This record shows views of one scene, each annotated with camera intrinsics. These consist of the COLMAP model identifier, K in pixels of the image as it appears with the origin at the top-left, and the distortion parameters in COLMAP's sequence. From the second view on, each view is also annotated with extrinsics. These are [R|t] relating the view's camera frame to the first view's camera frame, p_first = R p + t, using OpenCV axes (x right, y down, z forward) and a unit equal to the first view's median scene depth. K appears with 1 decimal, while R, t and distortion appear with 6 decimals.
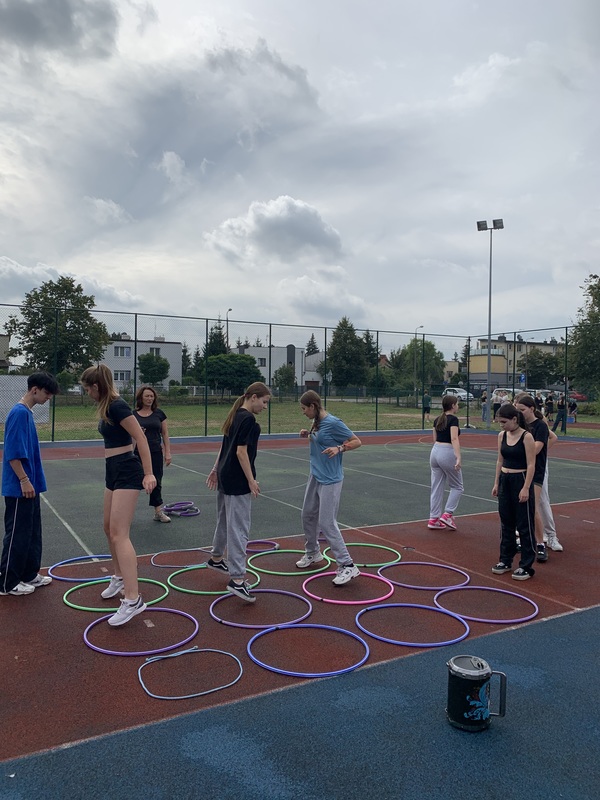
lens RADIAL K [[615.1, 0, 294.1], [0, 615.1, 397.7], [0, 0, 1]] dist [0.037083, -0.042857]
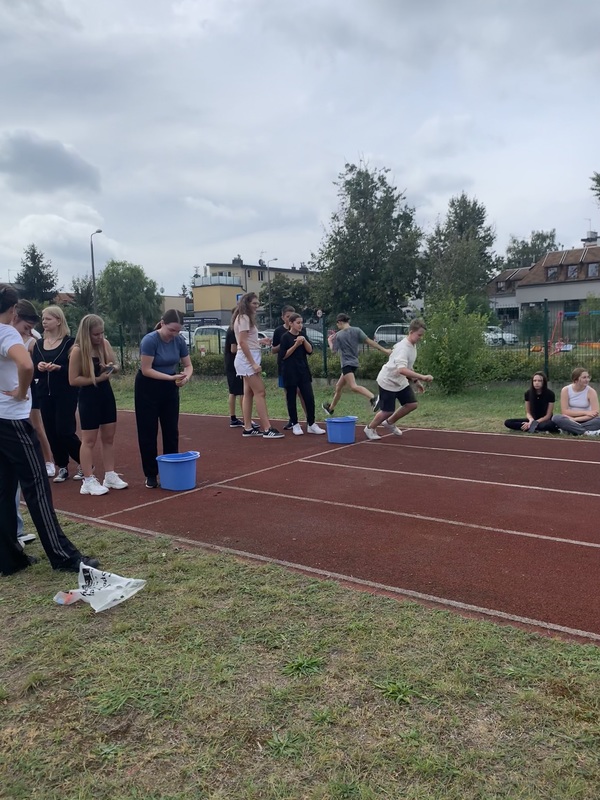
lens RADIAL K [[615.1, 0, 276.6], [0, 615.1, 393.1], [0, 0, 1]] dist [0.037083, -0.042857]
pose [[0.941492, -0.067542, 0.330199, 0.166851], [0.043064, 0.995791, 0.080901, 0.000612], [-0.334273, -0.061948, 0.940438, 0.377390]]
